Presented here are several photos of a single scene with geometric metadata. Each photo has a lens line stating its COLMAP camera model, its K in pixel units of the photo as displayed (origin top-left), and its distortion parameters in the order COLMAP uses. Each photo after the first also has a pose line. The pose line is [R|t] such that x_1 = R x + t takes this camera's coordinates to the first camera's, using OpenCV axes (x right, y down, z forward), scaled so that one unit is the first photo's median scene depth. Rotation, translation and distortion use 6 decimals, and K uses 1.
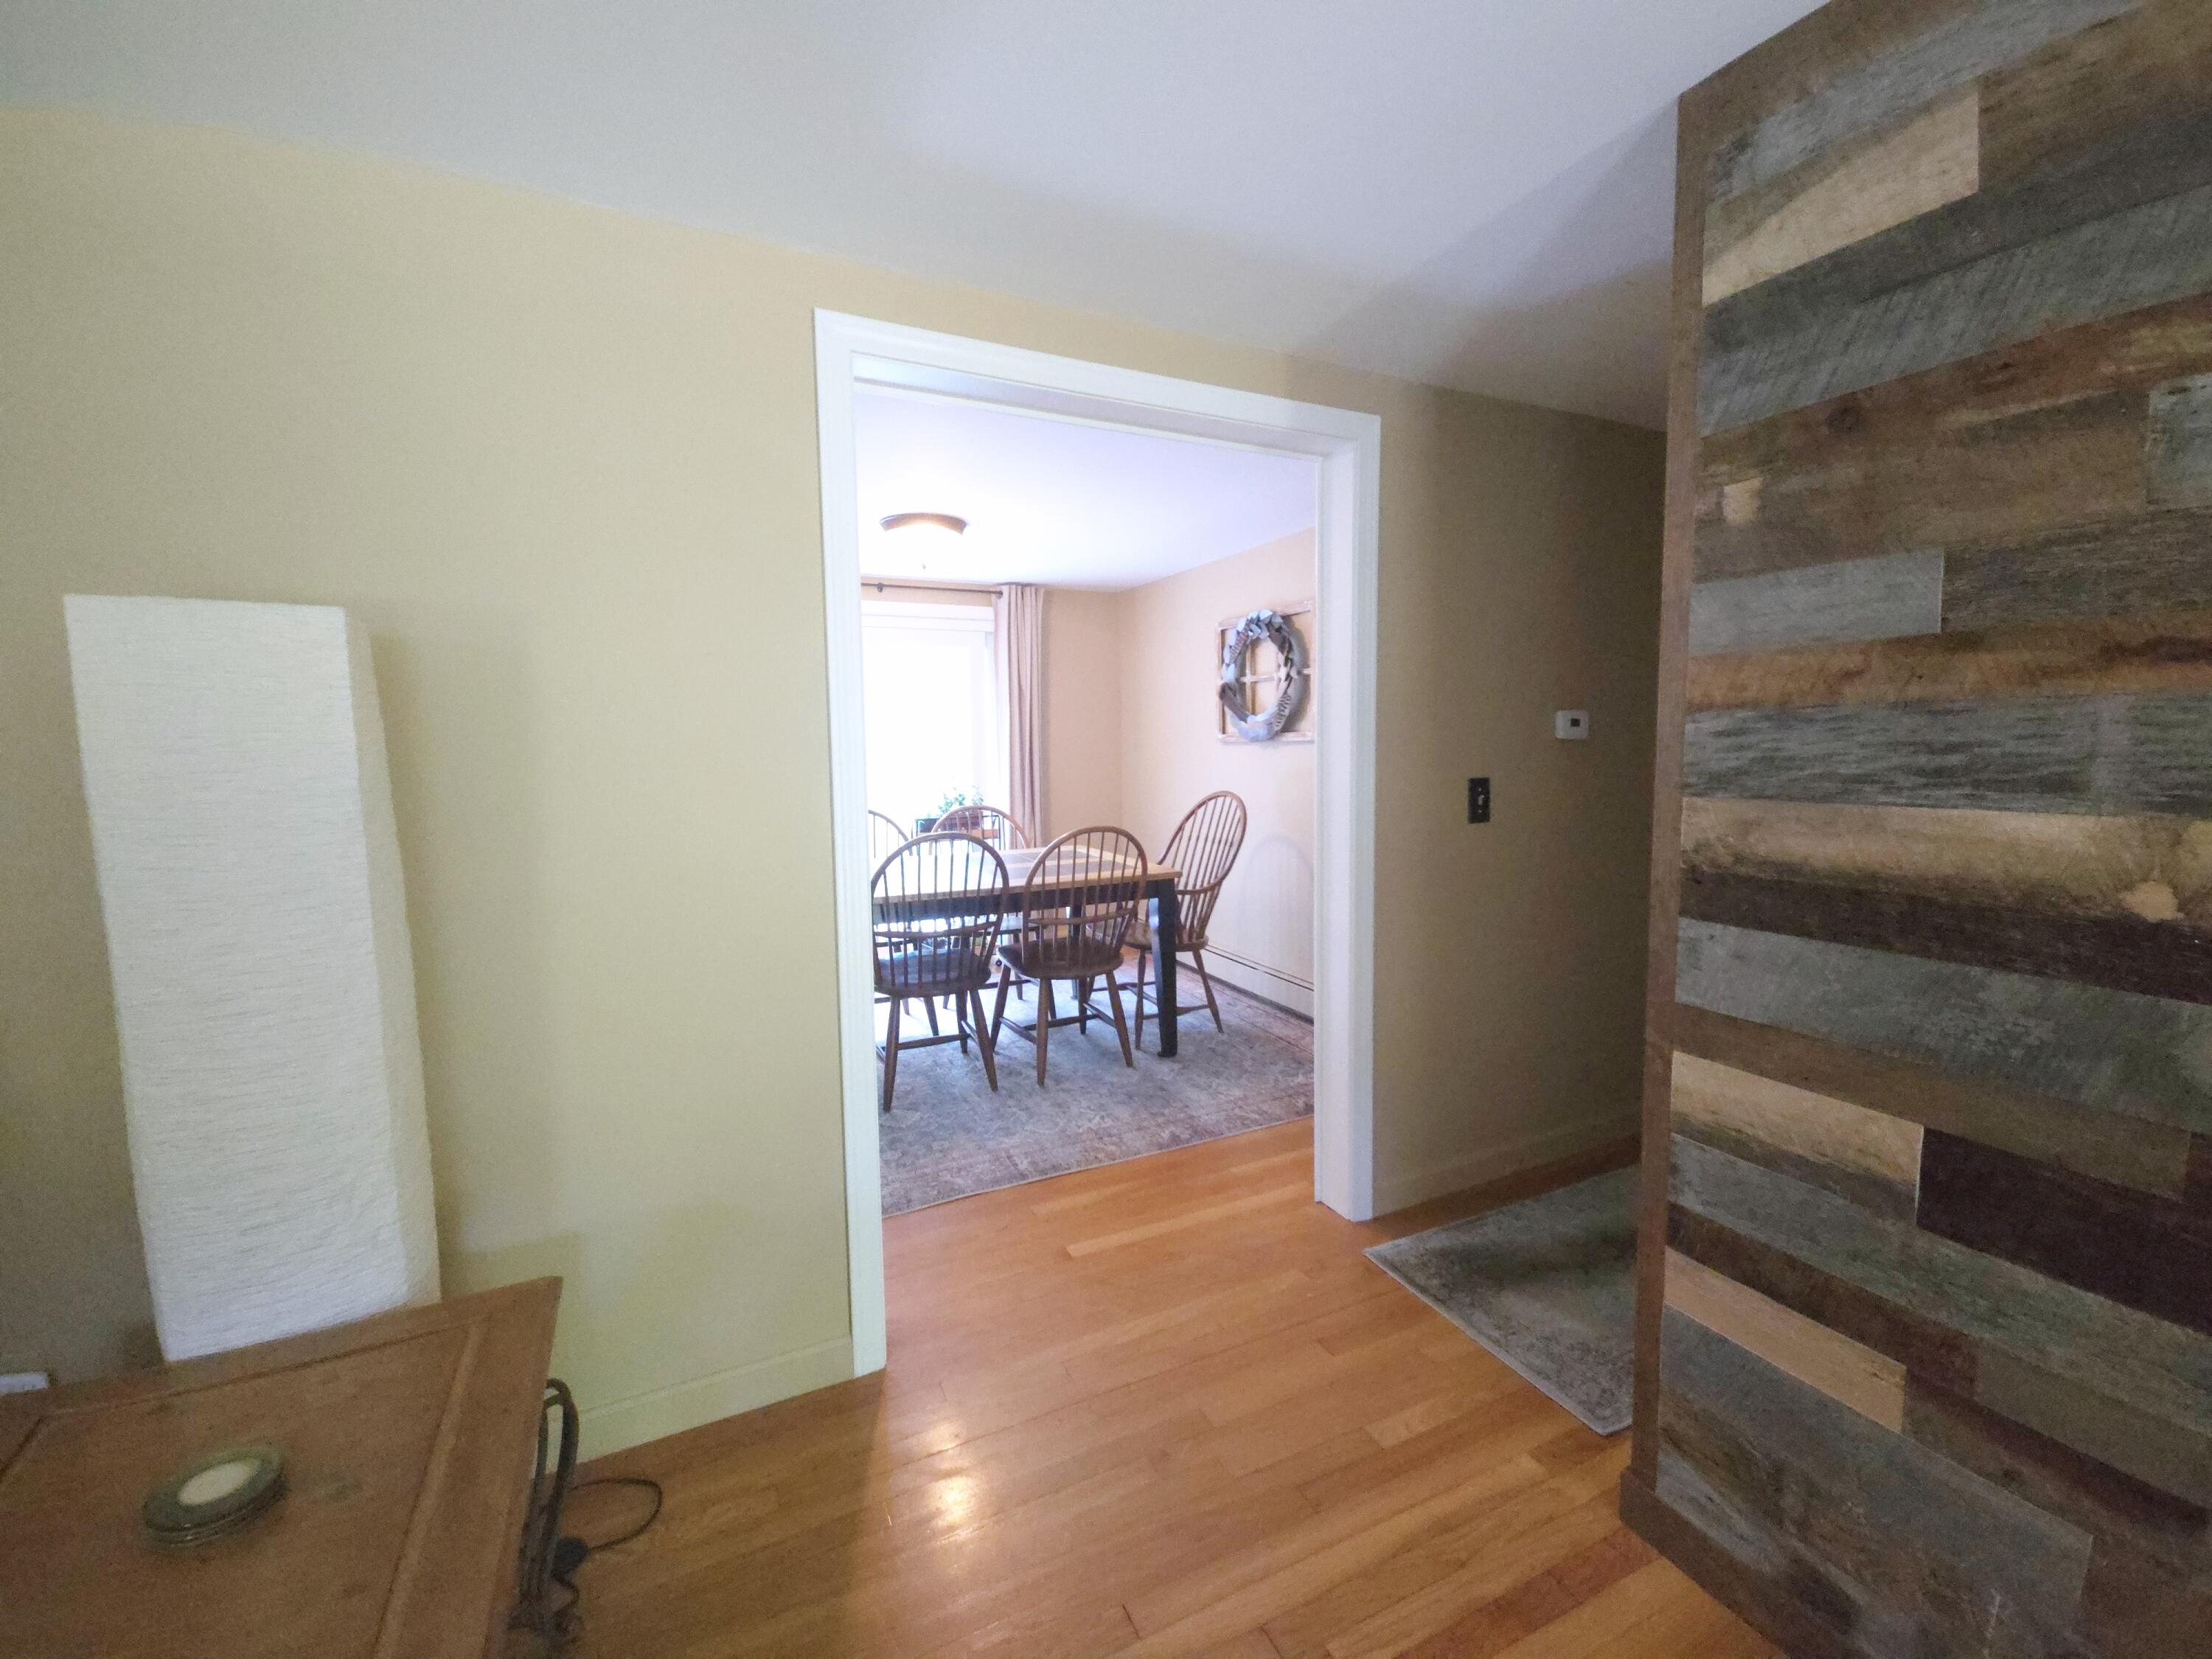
lens RADIAL K [[901.9, 0, 1111.2], [0, 901.9, 818.5], [0, 0, 1]] dist [0.007927, -0.010588]
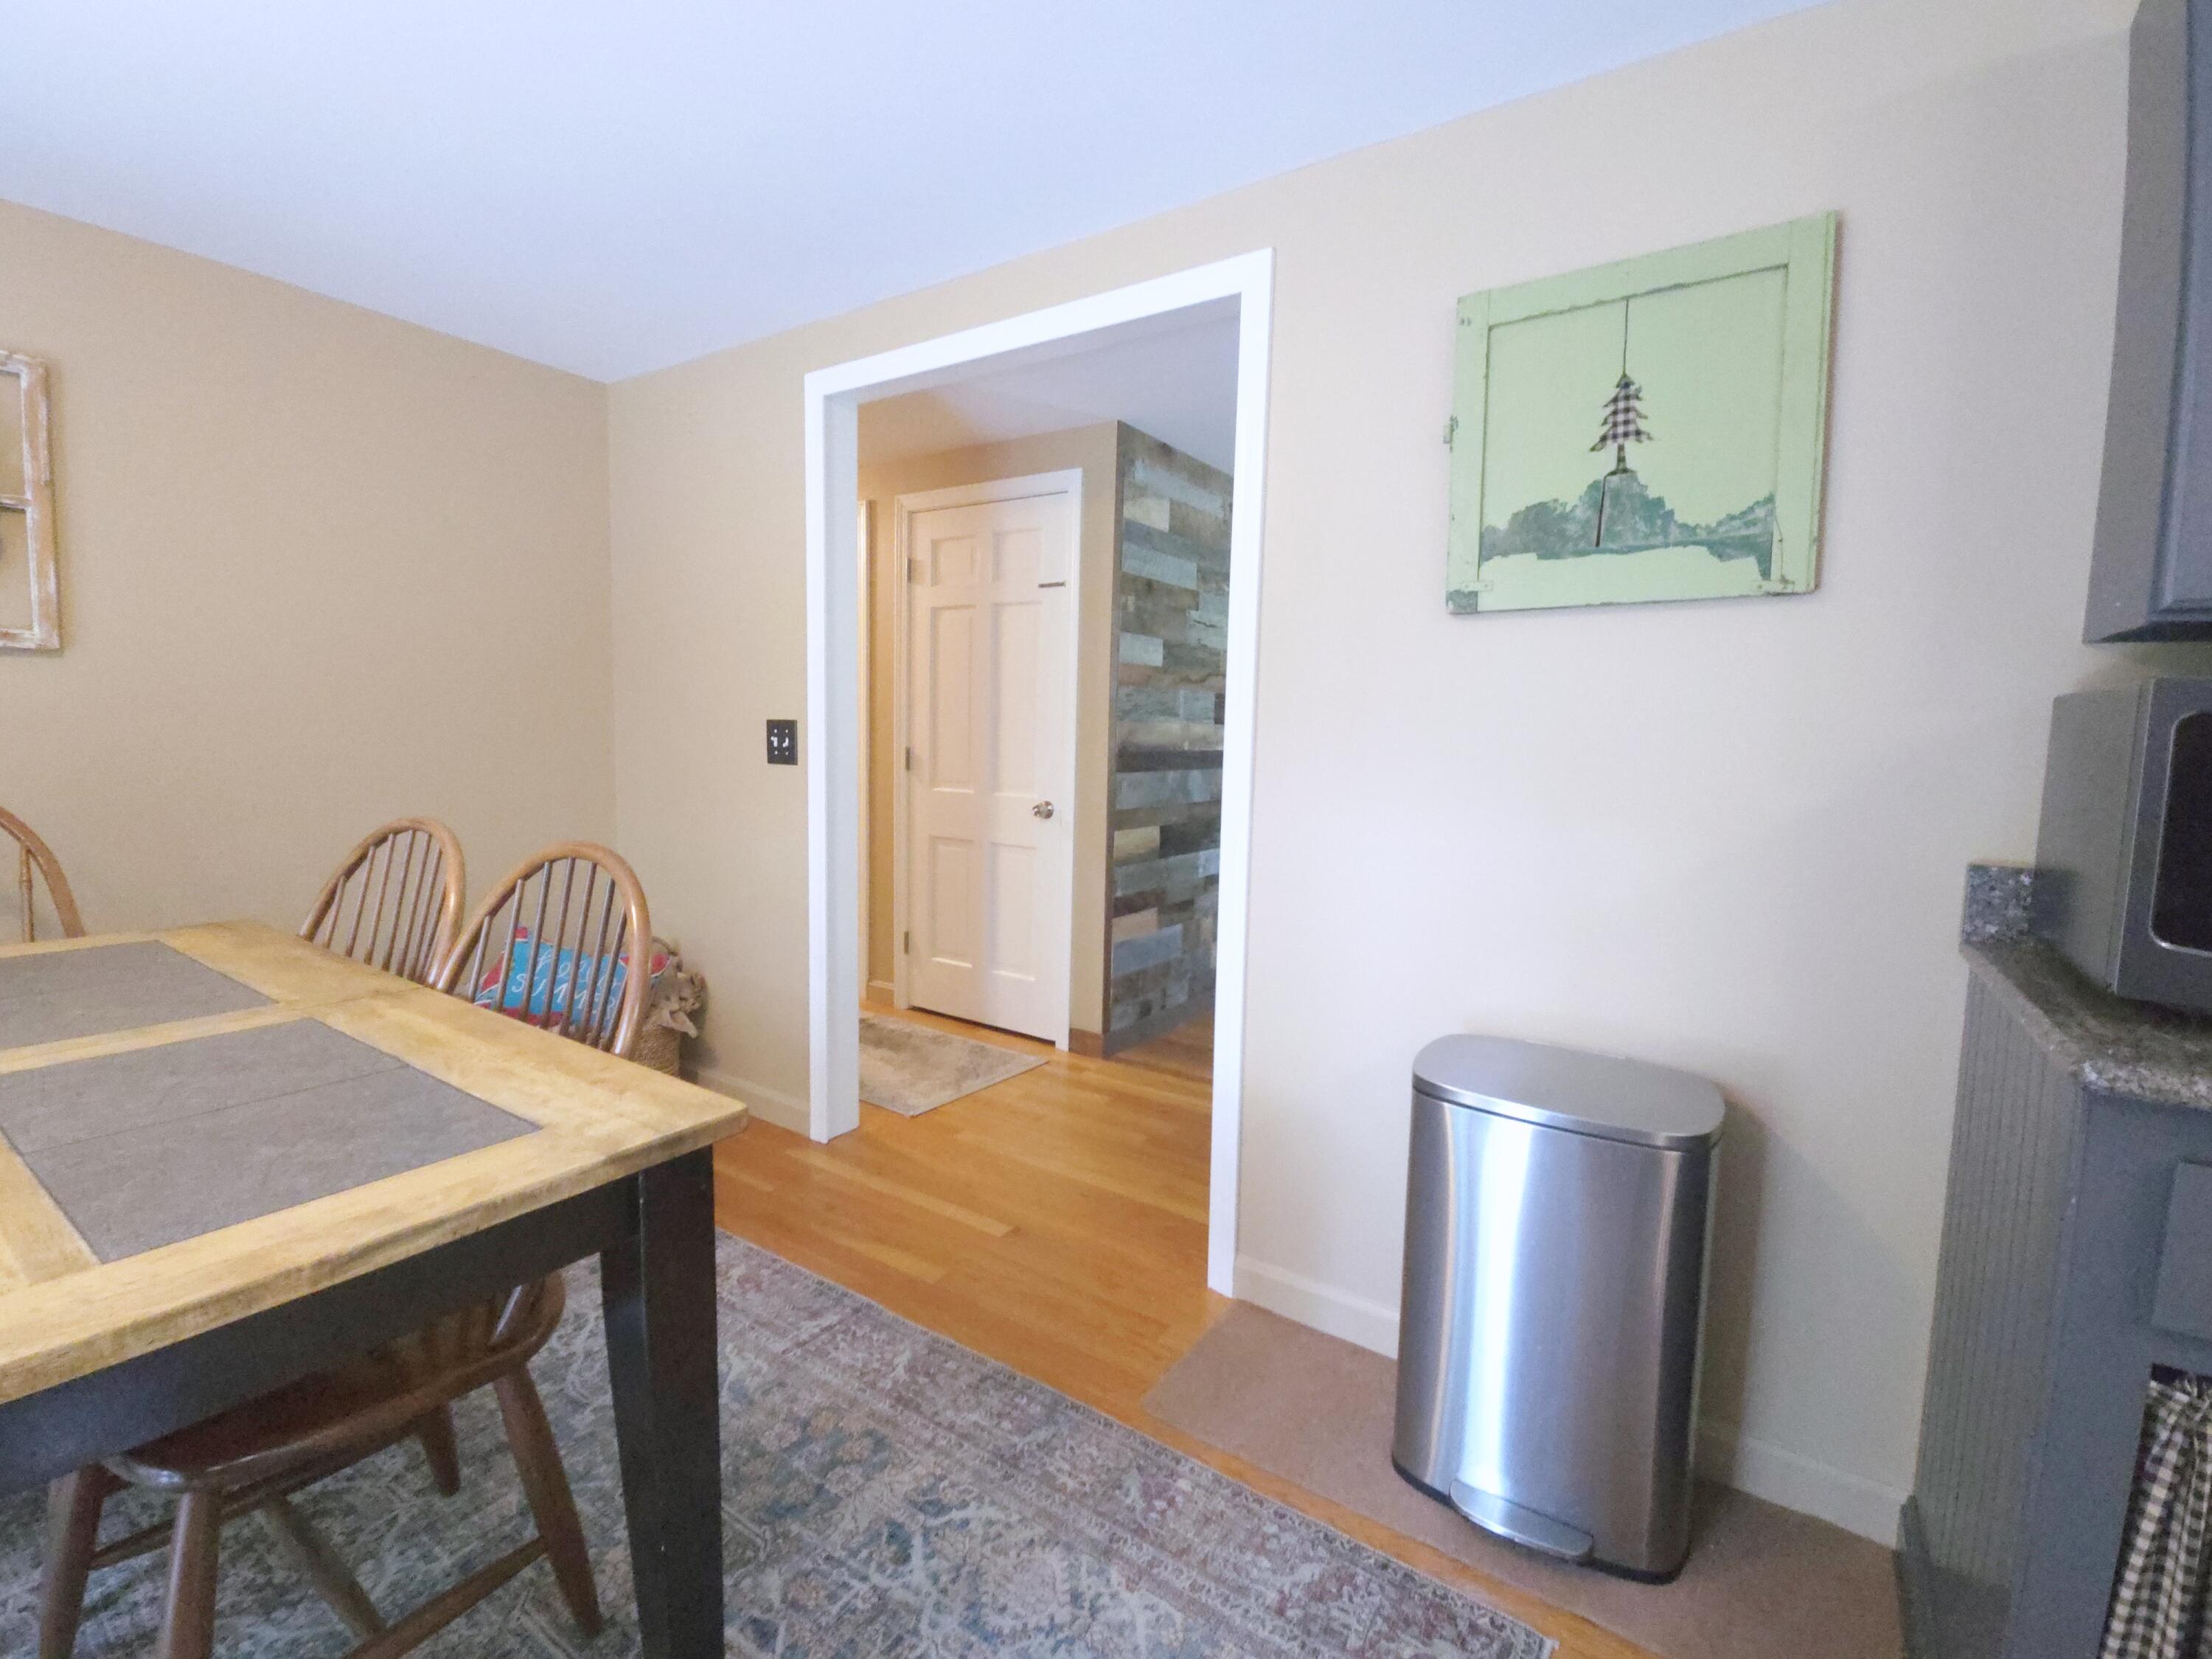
lens RADIAL K [[901.9, 0, 1111.2], [0, 901.9, 818.5], [0, 0, 1]] dist [0.007927, -0.010588]
pose [[-0.465811, -0.089036, 0.880393, -1.708658], [0.067559, 0.988443, 0.135709, -0.114872], [-0.882301, 0.122693, -0.454412, 2.488930]]
